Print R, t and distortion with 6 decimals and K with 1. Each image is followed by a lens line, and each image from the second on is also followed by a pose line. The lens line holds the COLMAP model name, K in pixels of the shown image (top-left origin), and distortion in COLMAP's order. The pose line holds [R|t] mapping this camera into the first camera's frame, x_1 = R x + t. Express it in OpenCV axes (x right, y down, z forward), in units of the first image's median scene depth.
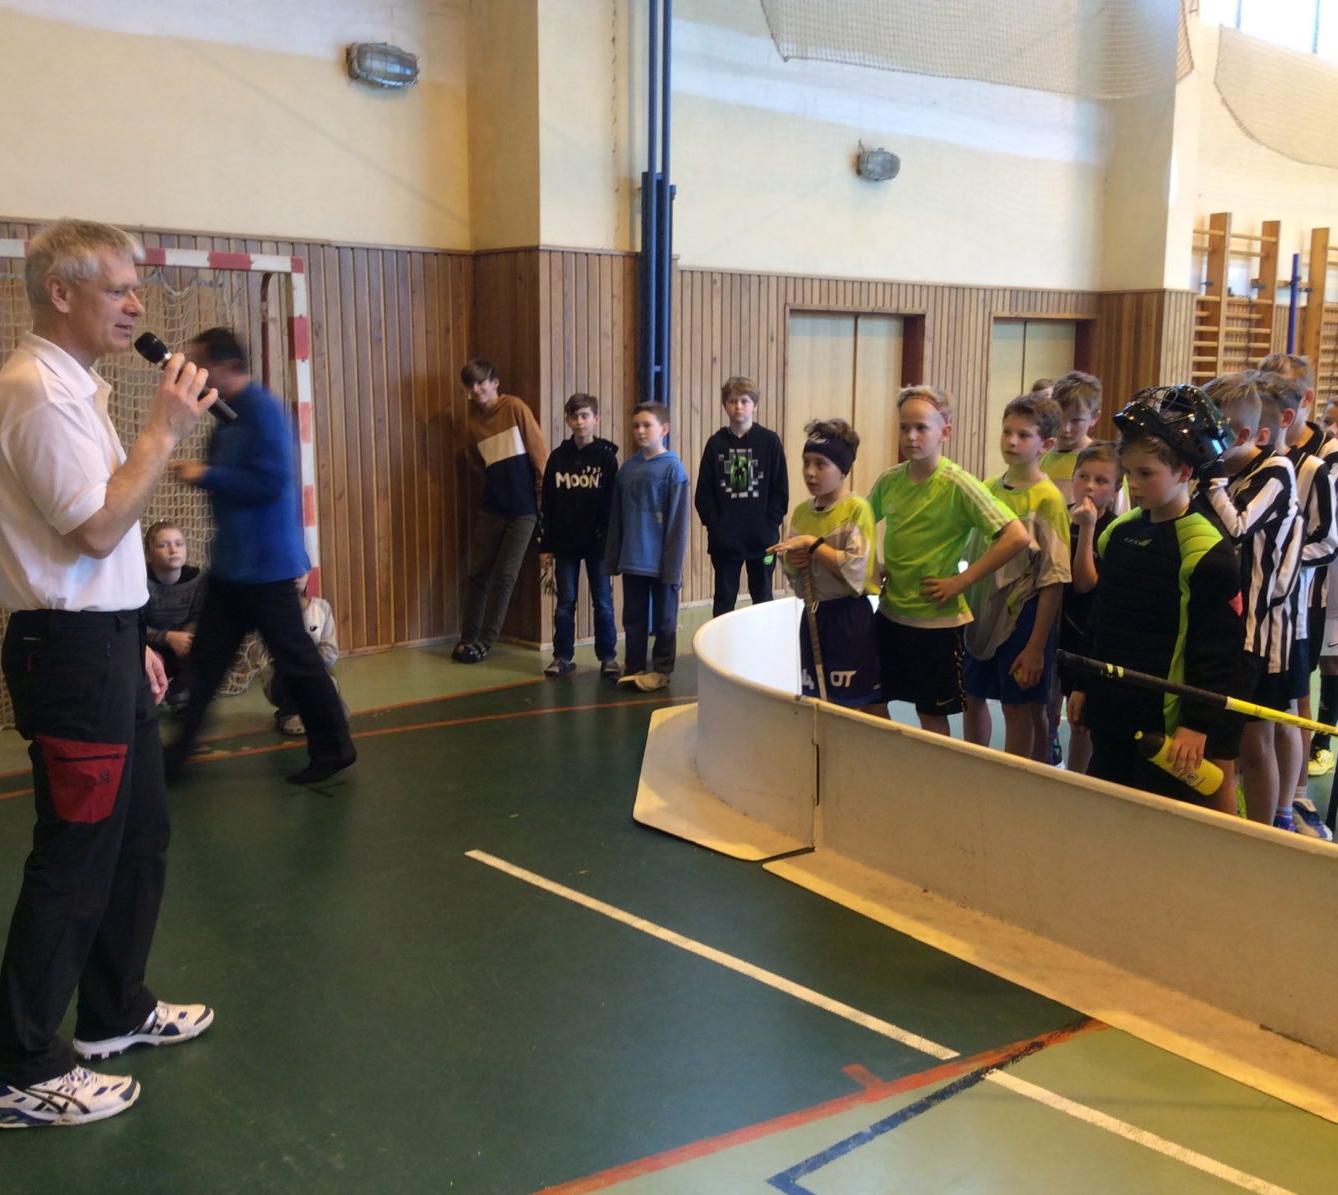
lens RADIAL K [[1431.4, 0, 668.7], [0, 1431.4, 603.0], [0, 0, 1]] dist [0.150226, -0.315371]
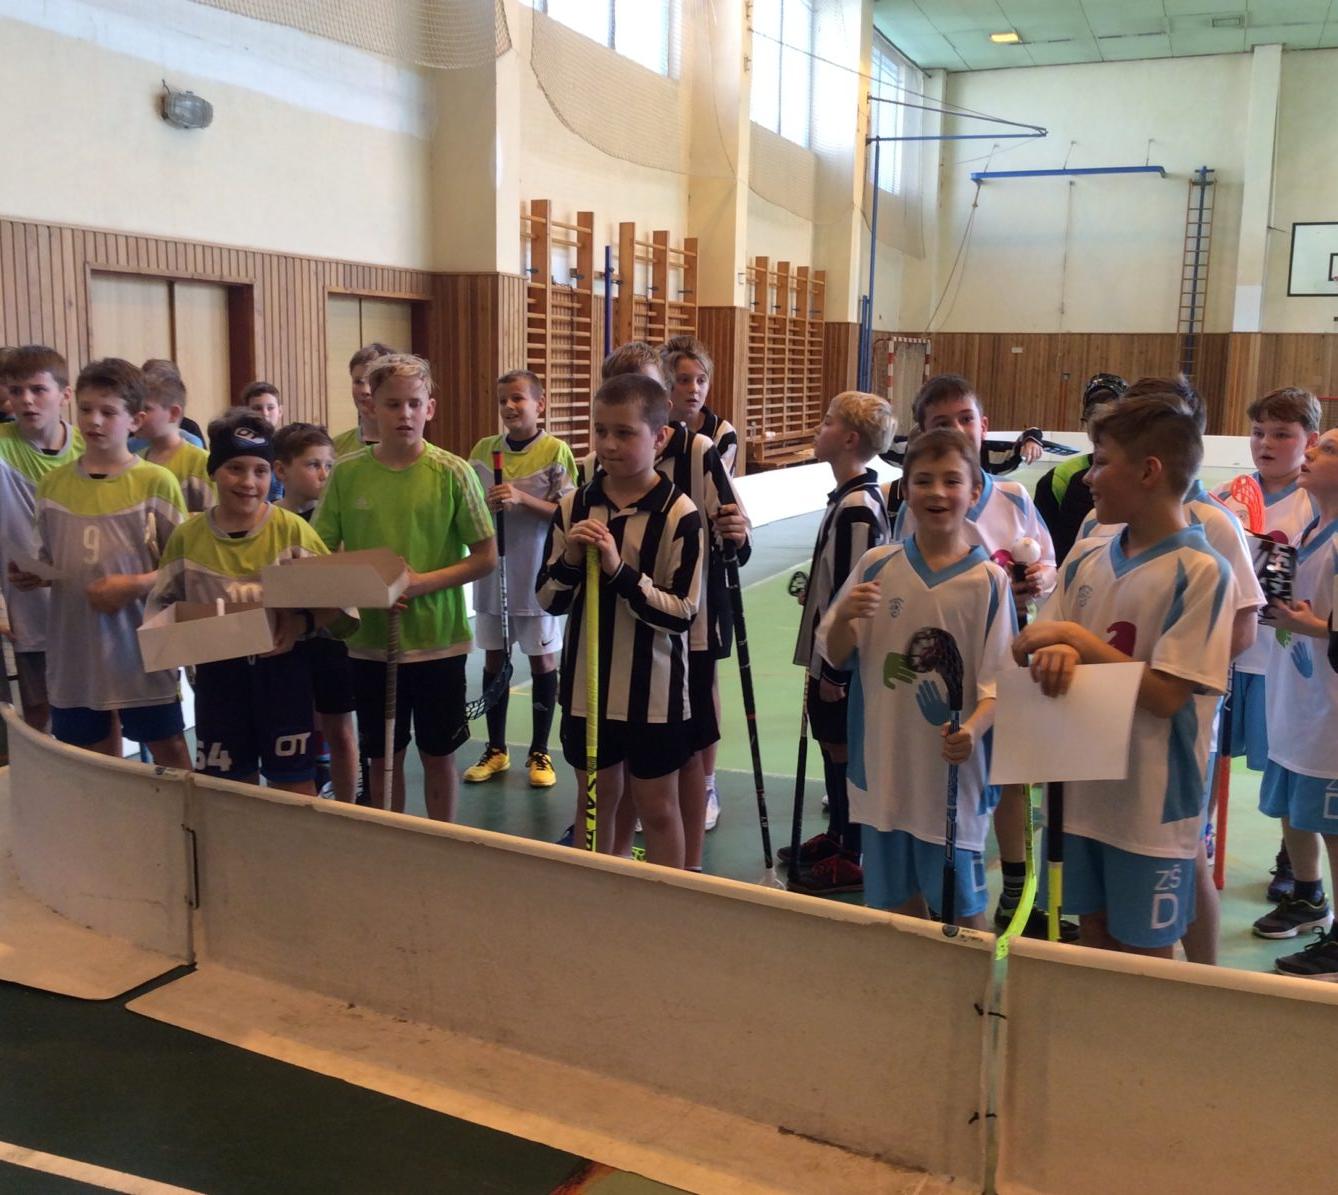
lens RADIAL K [[1431.4, 0, 668.7], [0, 1431.4, 603.0], [0, 0, 1]] dist [0.150226, -0.315371]
pose [[0.894397, -0.058023, 0.443495, -0.002653], [0.052683, 0.998314, 0.024364, -0.013753], [-0.444161, 0.001574, 0.895945, 0.097931]]
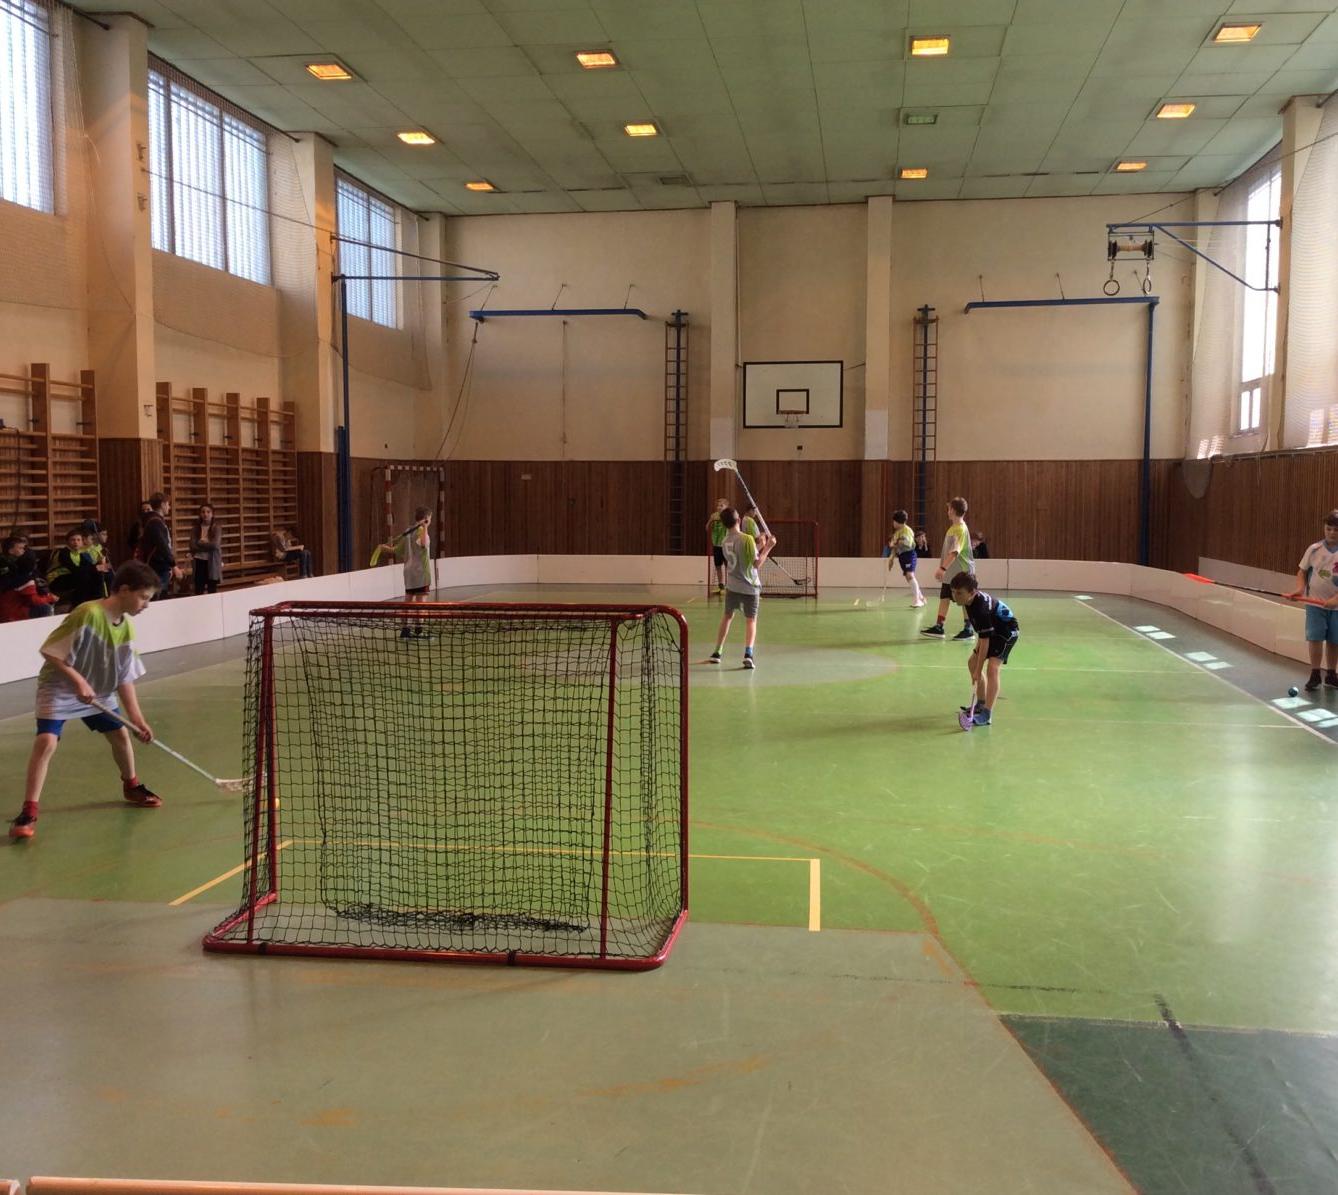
lens RADIAL K [[1431.4, 0, 668.7], [0, 1431.4, 603.0], [0, 0, 1]] dist [0.150226, -0.315371]
pose [[0.756582, -0.050594, 0.651939, 0.230611], [0.101302, 0.994034, -0.040420, 0.007084], [-0.646005, 0.096623, 0.757193, -0.106828]]
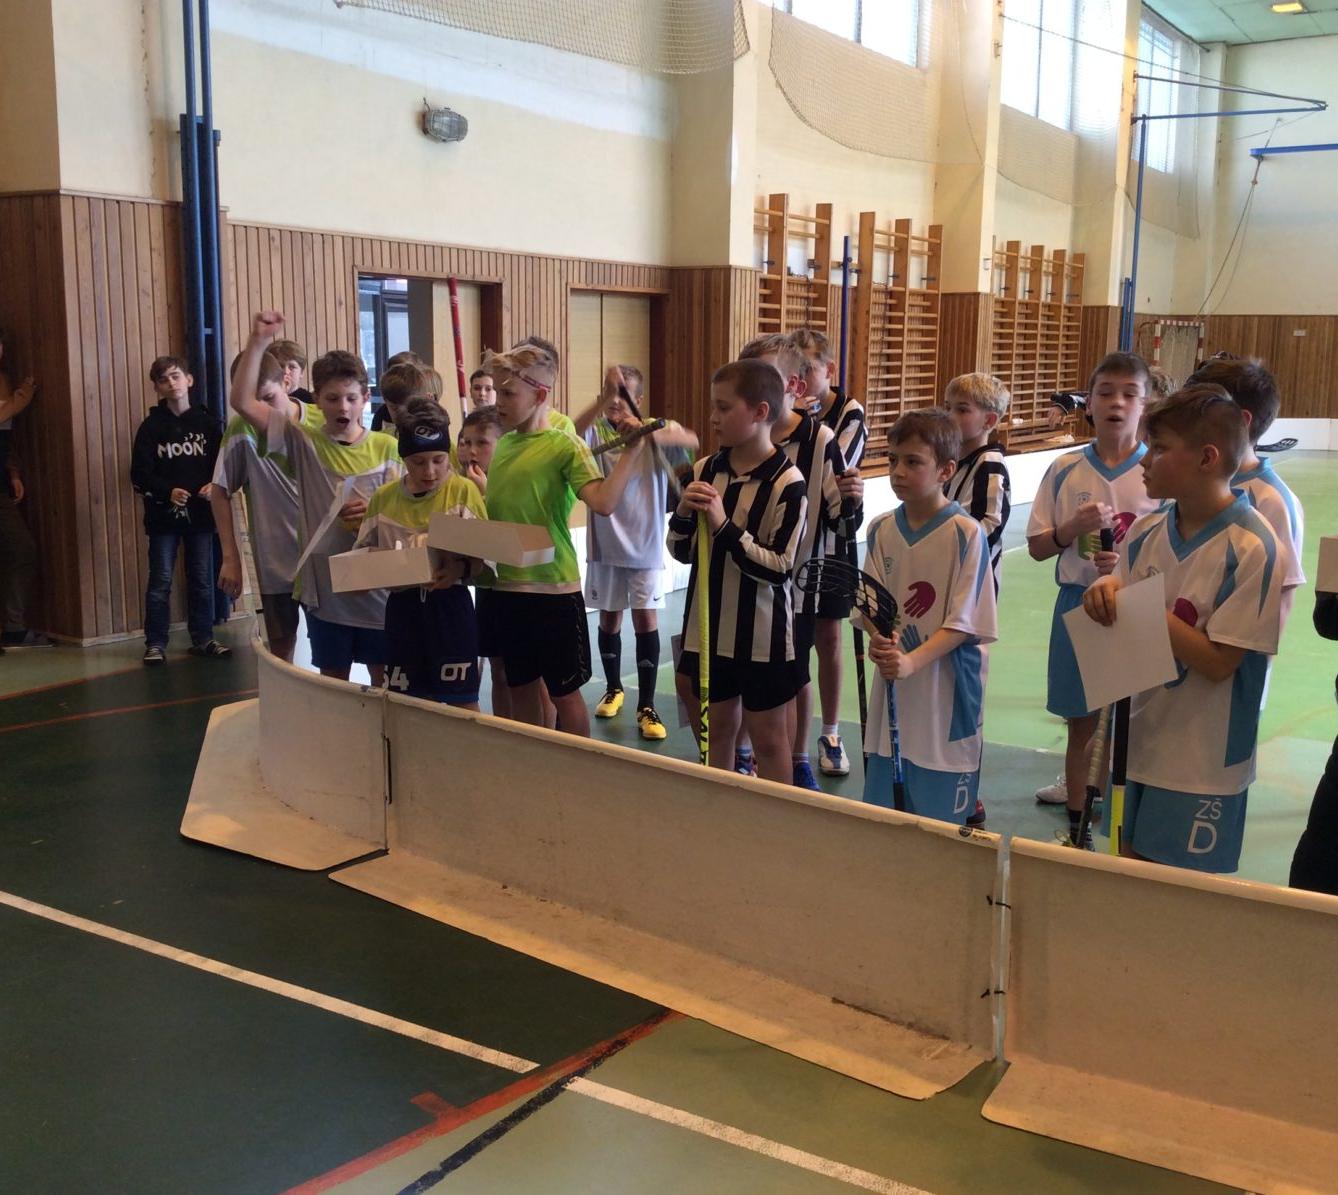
lens RADIAL K [[1431.4, 0, 668.7], [0, 1431.4, 603.0], [0, 0, 1]] dist [0.150226, -0.315371]
pose [[0.961397, -0.037999, 0.272527, 0.013660], [0.032694, 0.999178, 0.023979, -0.003067], [-0.273214, -0.014143, 0.961849, 0.029009]]
